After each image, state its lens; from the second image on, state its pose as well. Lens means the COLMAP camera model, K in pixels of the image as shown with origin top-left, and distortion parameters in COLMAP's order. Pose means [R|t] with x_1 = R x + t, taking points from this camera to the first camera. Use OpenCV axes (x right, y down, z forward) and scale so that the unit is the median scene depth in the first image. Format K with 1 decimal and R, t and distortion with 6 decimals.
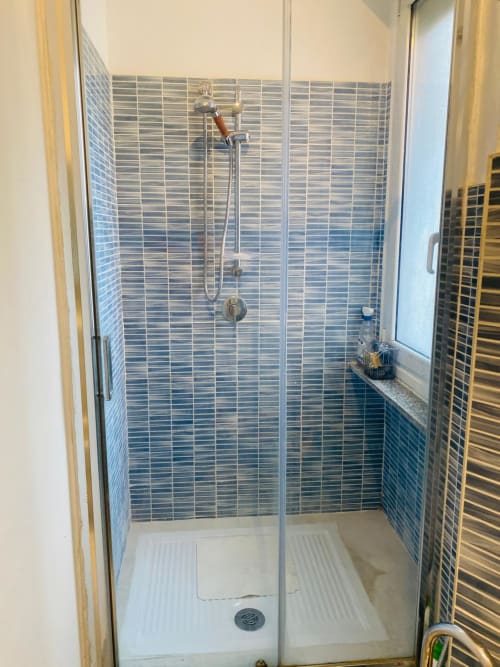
lens RADIAL K [[501.1, 0, 250.9], [0, 501.1, 332.0], [0, 0, 1]] dist [0.060853, -0.073046]
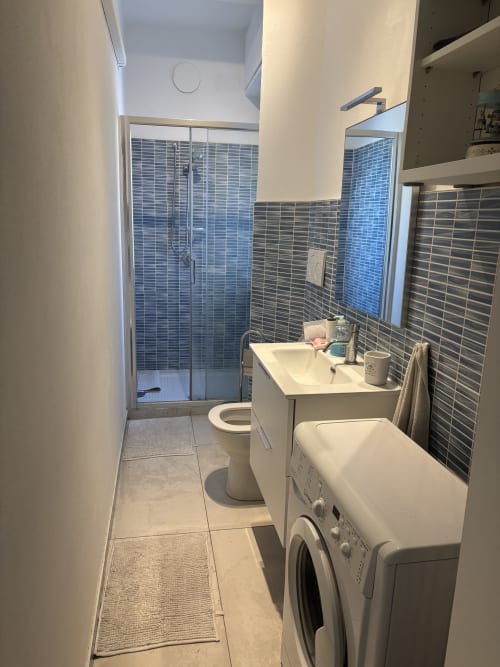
lens RADIAL K [[501.1, 0, 249.2], [0, 501.1, 338.8], [0, 0, 1]] dist [0.060853, -0.073046]
pose [[0.996662, 0.012379, 0.080693, 0.045624], [-0.015547, 0.999128, 0.038744, 0.194105], [-0.080143, -0.039869, 0.995986, -1.009262]]
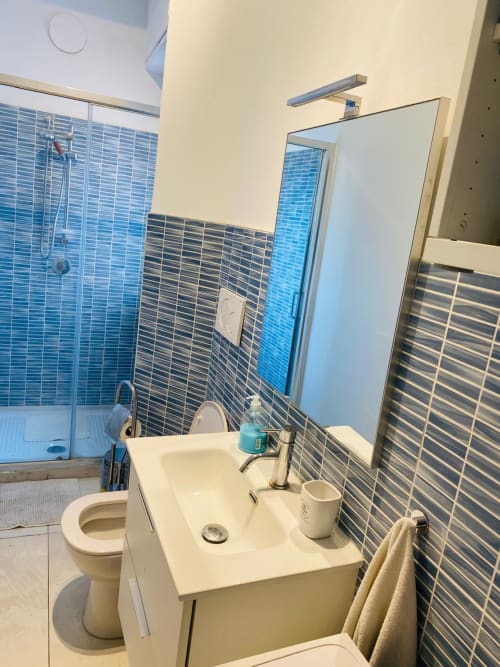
lens RADIAL K [[501.1, 0, 252.1], [0, 501.1, 333.9], [0, 0, 1]] dist [0.060853, -0.073046]
pose [[0.953592, 0.064052, 0.294210, 0.083322], [-0.078092, 0.996288, 0.036210, 0.061274], [-0.290799, -0.057505, 0.955055, -0.659945]]
